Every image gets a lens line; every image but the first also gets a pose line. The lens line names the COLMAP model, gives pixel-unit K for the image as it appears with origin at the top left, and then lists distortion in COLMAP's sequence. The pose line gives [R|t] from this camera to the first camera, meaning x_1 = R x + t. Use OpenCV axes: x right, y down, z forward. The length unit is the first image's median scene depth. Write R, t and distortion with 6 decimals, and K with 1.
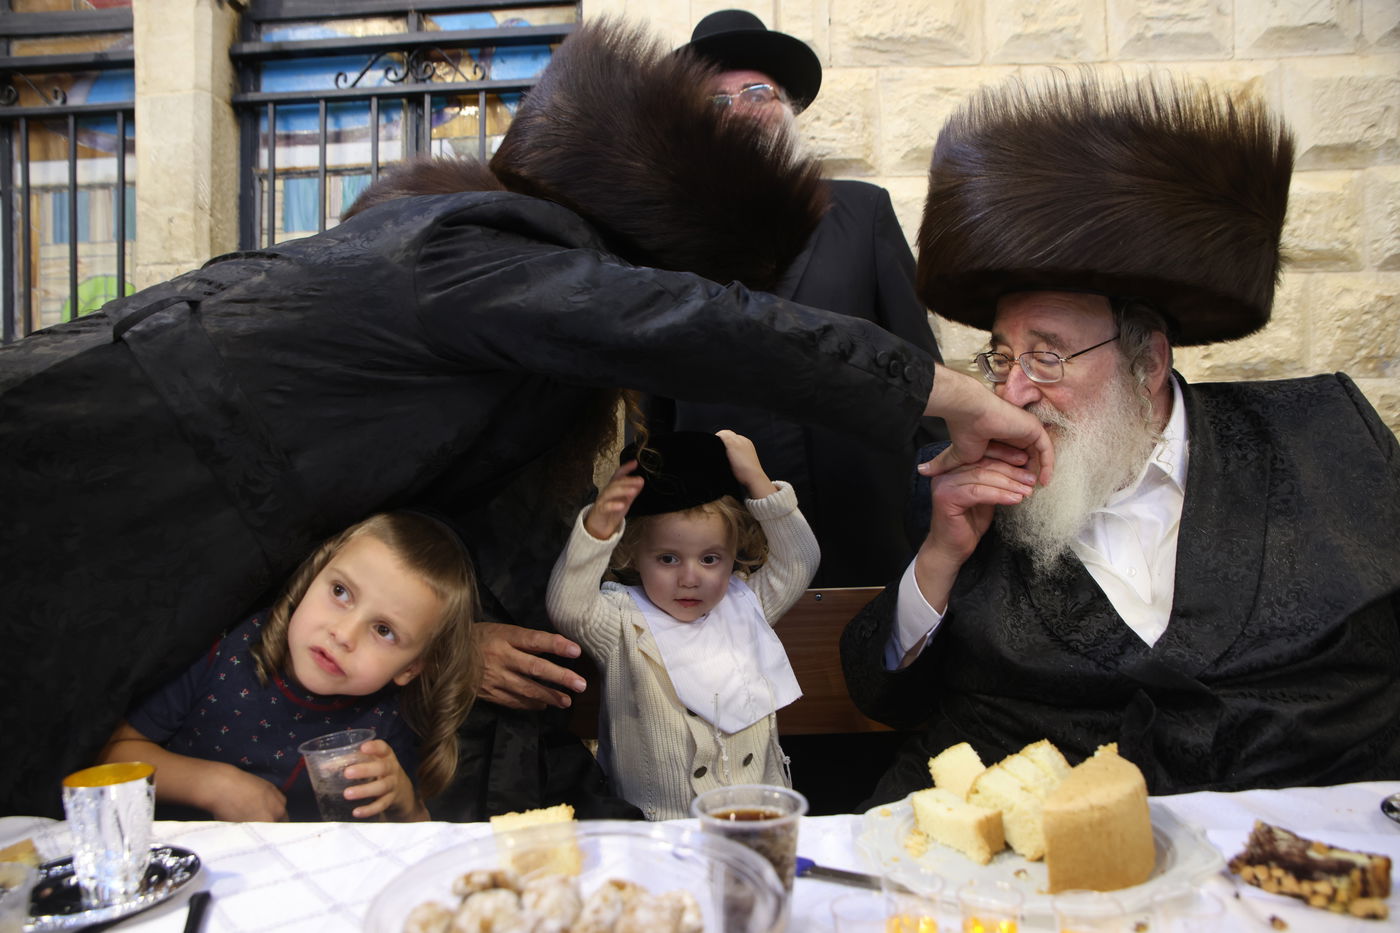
lens RADIAL K [[936.9, 0, 685.2], [0, 936.9, 489.4], [0, 0, 1]] dist [-0.134626, 0.087636]
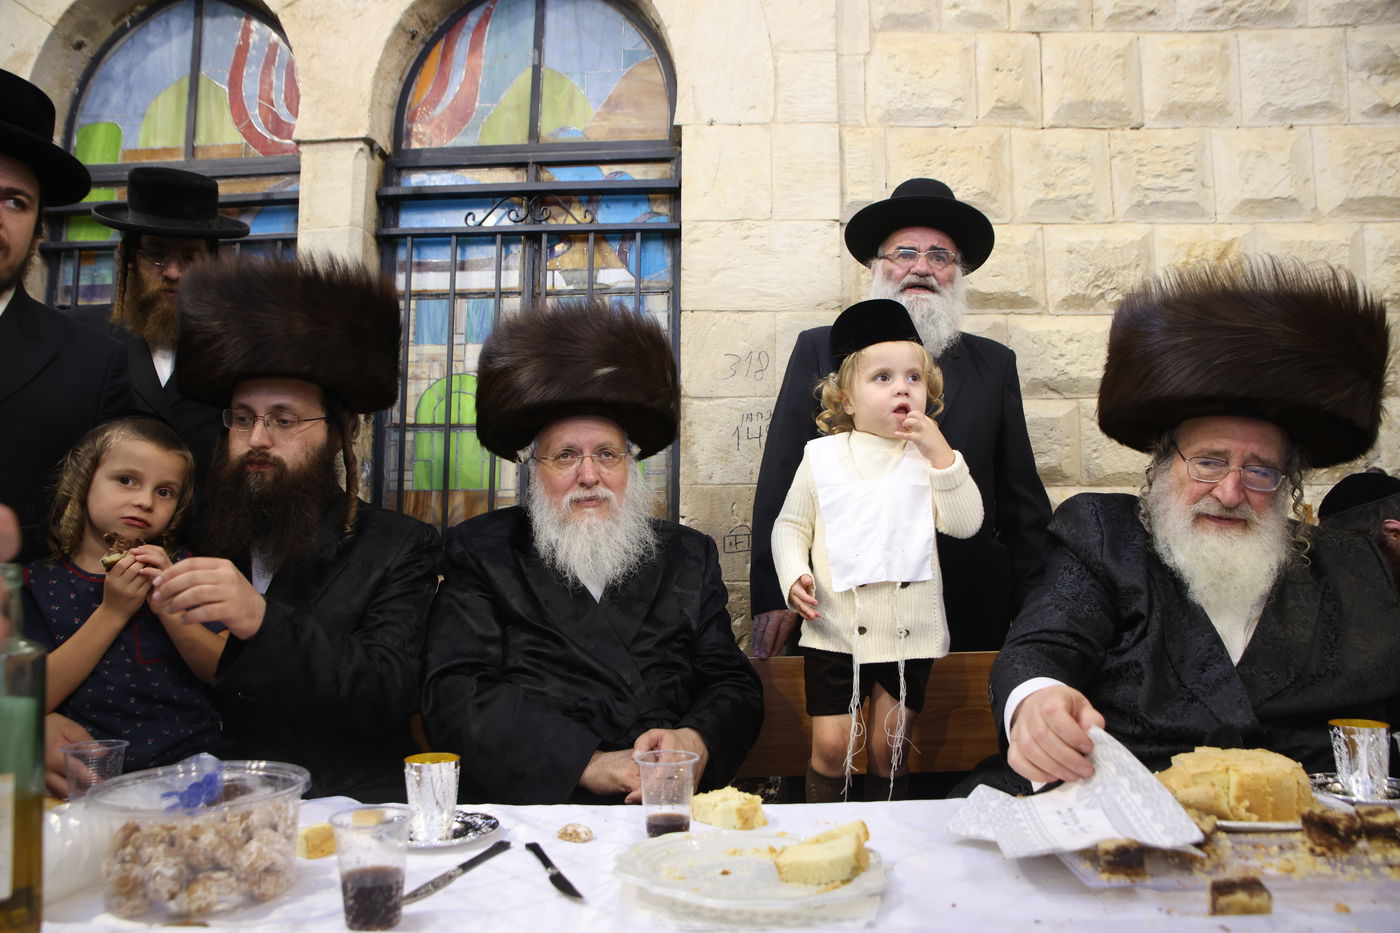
lens RADIAL K [[936.9, 0, 686.5], [0, 936.9, 495.1], [0, 0, 1]] dist [-0.134626, 0.087636]
pose [[0.999845, 0.017570, -0.000916, -0.099197], [-0.017583, 0.995996, -0.087653, 0.008062], [-0.000627, 0.087655, 0.996151, -0.186161]]
